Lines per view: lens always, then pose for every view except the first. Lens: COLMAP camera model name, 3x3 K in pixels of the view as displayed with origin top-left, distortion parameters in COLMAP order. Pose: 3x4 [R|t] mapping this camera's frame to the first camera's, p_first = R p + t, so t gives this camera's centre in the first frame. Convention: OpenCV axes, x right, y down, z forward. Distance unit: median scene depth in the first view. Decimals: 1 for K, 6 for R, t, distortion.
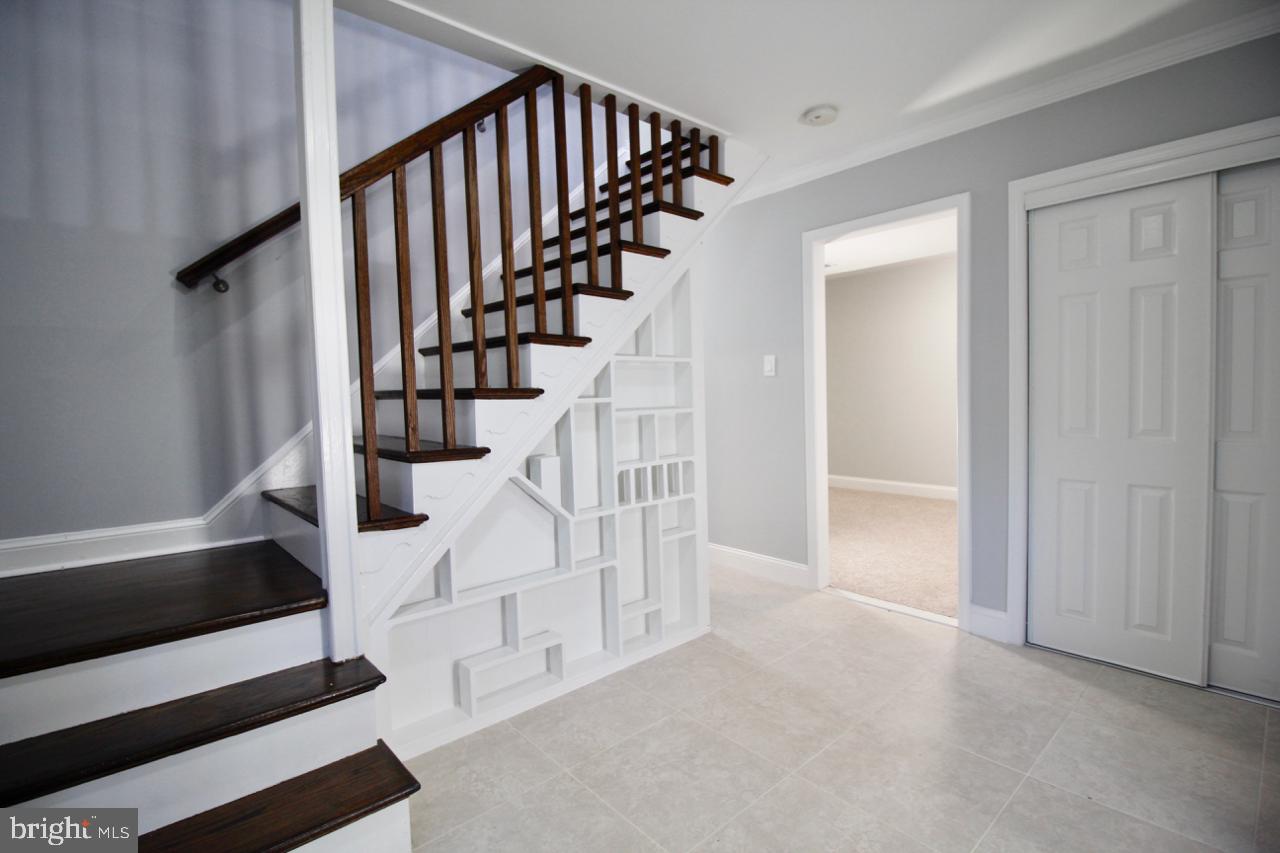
lens RADIAL K [[593.9, 0, 638.8], [0, 593.9, 423.1], [0, 0, 1]] dist [-0.011768, -0.007841]
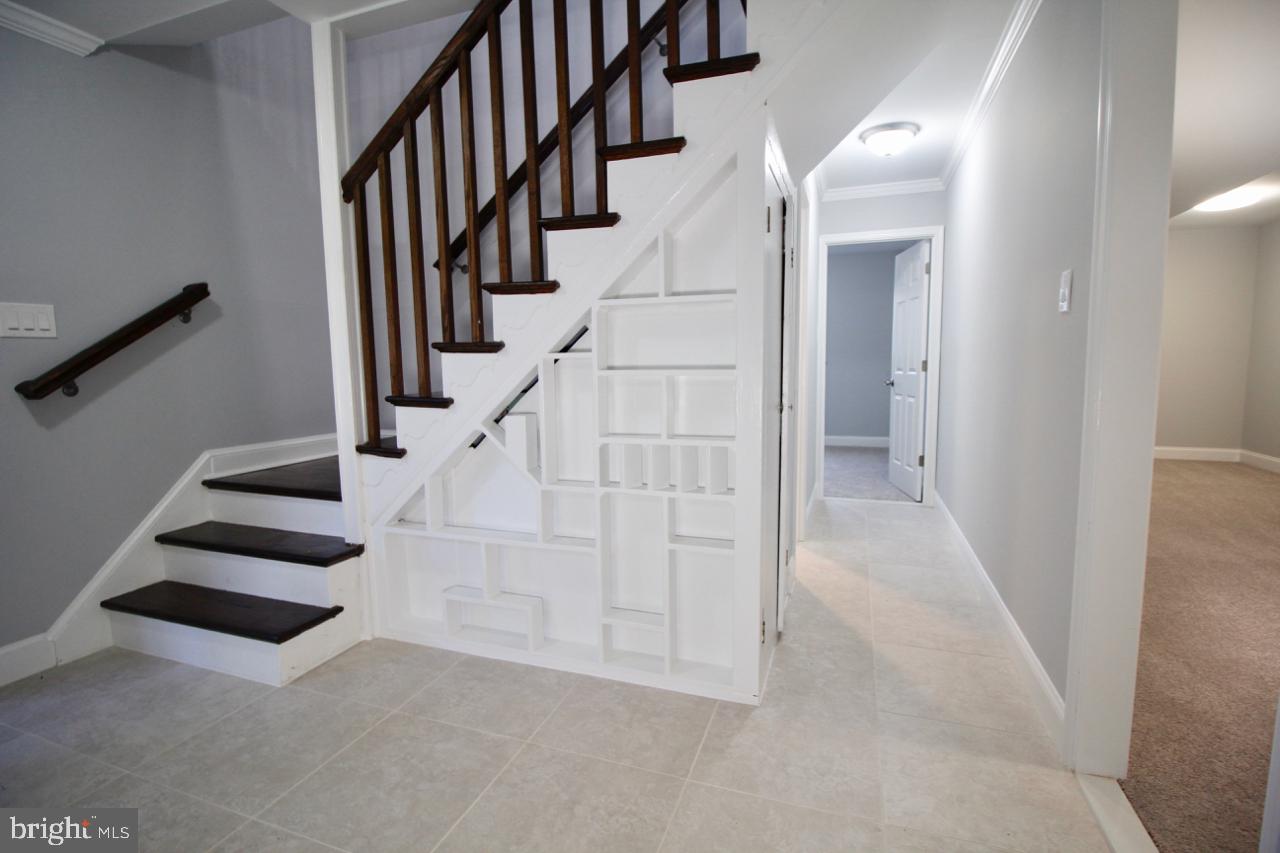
lens RADIAL K [[593.9, 0, 642.5], [0, 593.9, 425.0], [0, 0, 1]] dist [-0.011768, -0.007841]
pose [[0.484517, 0.116471, -0.866994, 0.762014], [-0.044393, 0.993094, 0.108602, -0.038701], [0.873655, -0.014131, 0.486341, 0.716887]]
